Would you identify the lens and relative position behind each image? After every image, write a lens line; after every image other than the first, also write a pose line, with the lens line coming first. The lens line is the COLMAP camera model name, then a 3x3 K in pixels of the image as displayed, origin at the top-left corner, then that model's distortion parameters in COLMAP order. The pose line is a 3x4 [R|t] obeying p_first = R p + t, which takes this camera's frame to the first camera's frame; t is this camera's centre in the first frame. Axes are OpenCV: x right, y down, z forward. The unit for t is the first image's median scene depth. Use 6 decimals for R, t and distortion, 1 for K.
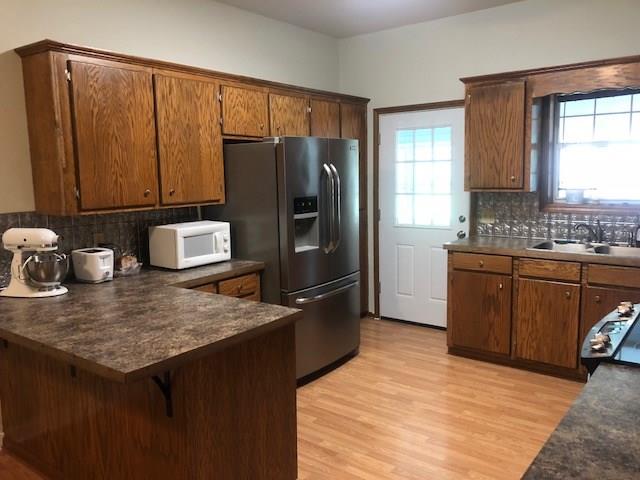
lens RADIAL K [[534.0, 0, 313.4], [0, 534.0, 242.9], [0, 0, 1]] dist [0.028671, -0.015950]
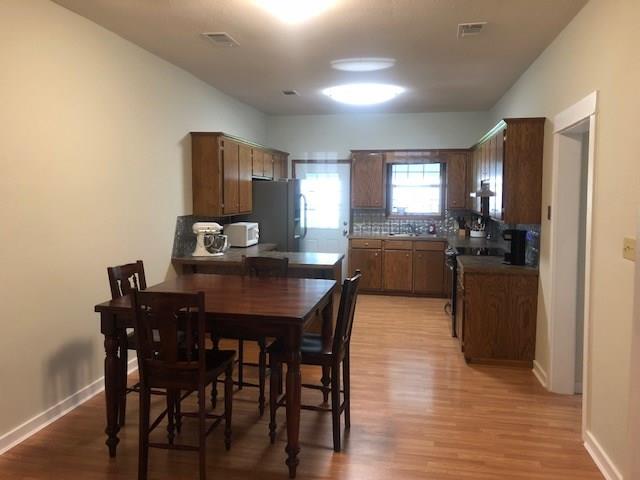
lens RADIAL K [[534.0, 0, 321.8], [0, 534.0, 238.6], [0, 0, 1]] dist [0.028671, -0.015950]
pose [[0.885031, -0.014569, 0.465303, -0.730904], [0.036494, 0.998606, -0.038146, 0.084332], [-0.464099, 0.050741, 0.884329, -0.654566]]
